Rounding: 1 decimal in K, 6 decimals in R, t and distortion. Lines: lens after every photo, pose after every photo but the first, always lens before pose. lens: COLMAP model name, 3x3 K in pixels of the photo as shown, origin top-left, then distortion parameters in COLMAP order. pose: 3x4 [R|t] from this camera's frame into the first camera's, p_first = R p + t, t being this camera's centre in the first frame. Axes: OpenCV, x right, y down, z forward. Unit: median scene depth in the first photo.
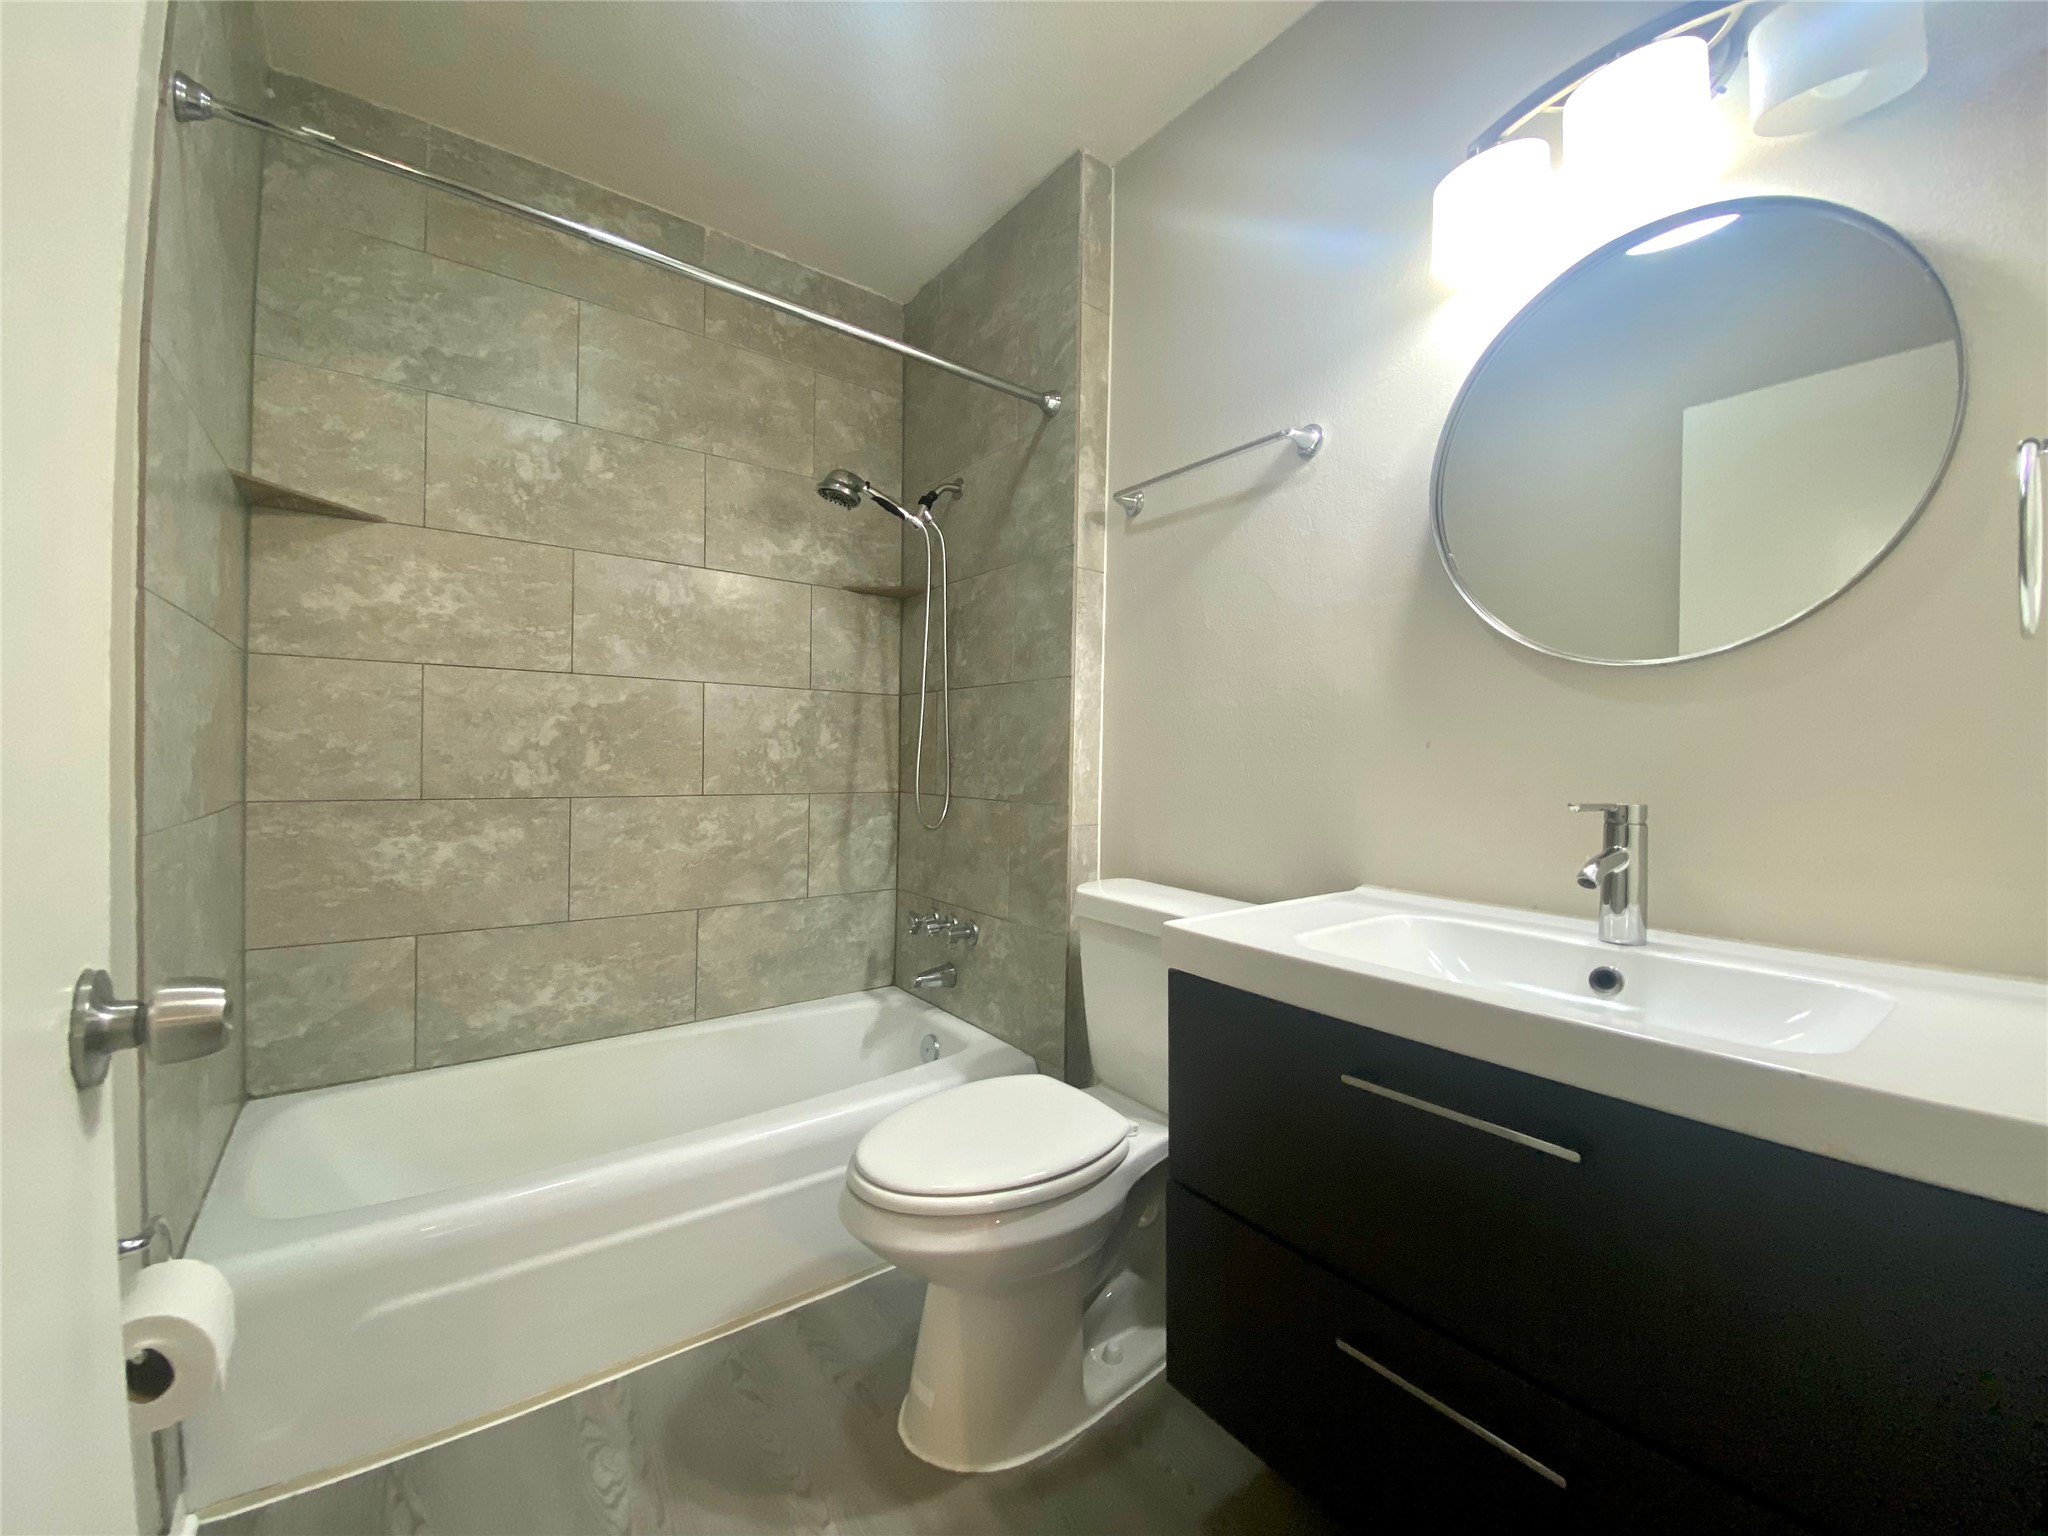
lens RADIAL K [[808.0, 0, 1021.5], [0, 808.0, 774.9], [0, 0, 1]] dist [0.000272, 0.000310]
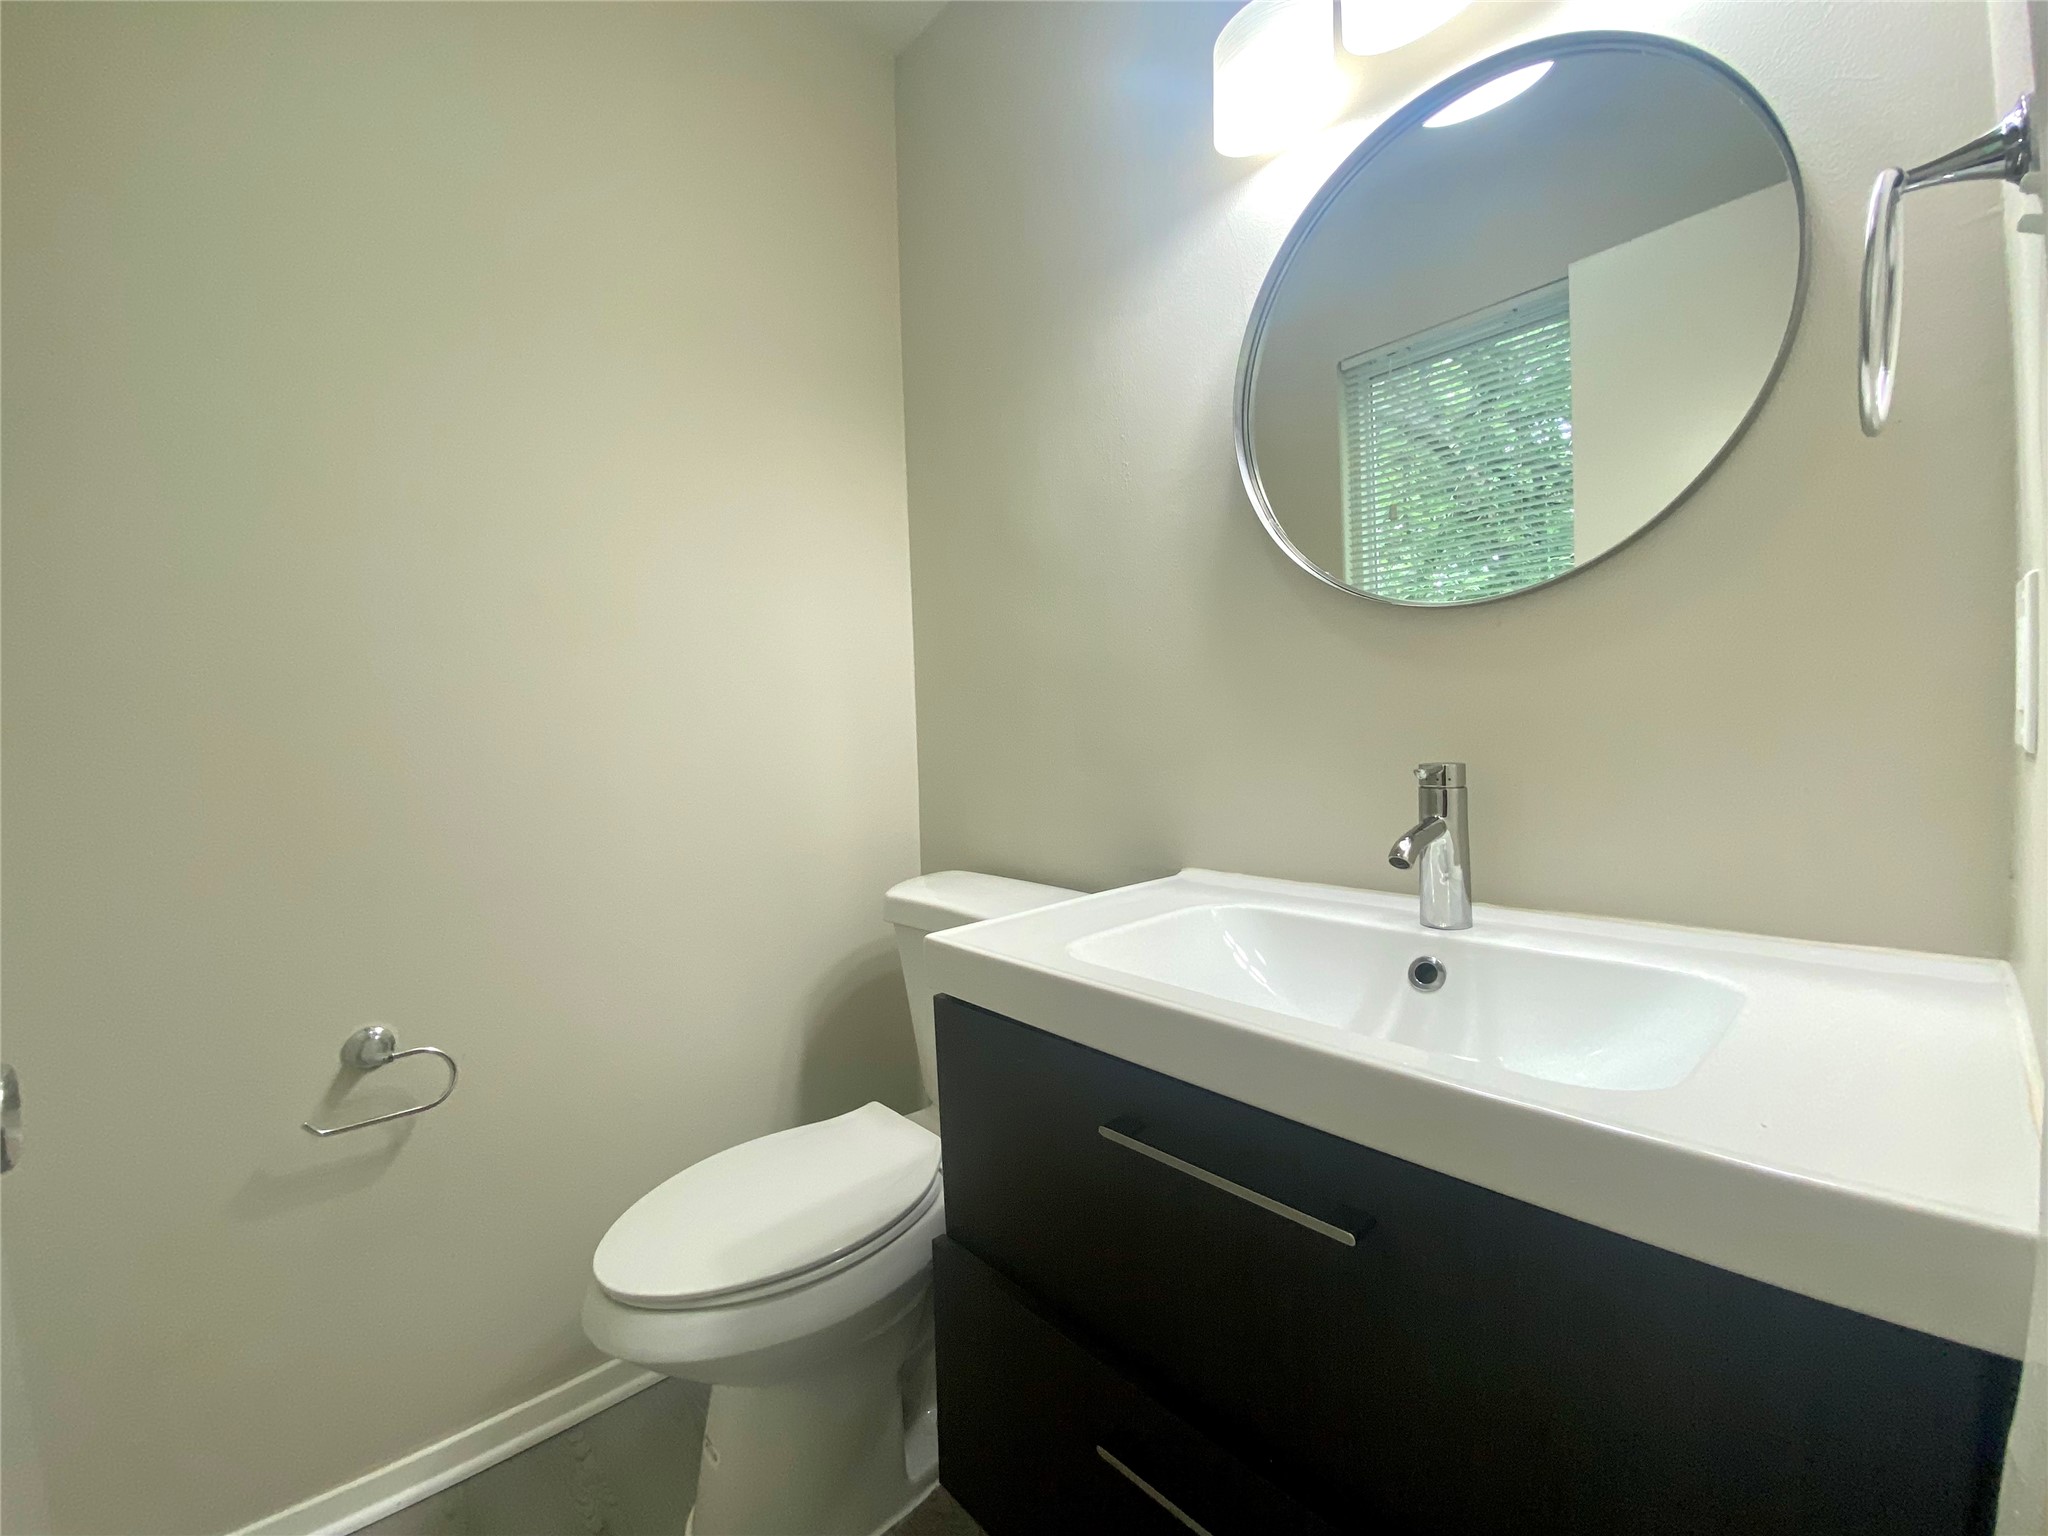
lens RADIAL K [[818.1, 0, 1024.0], [0, 818.1, 768.0], [0, 0, 1]] dist [0.035716, -0.000033]
pose [[0.992855, -0.049757, 0.108456, 0.201683], [0.047515, 0.998602, 0.023160, -0.004872], [-0.109457, -0.017841, 0.993831, 0.163091]]
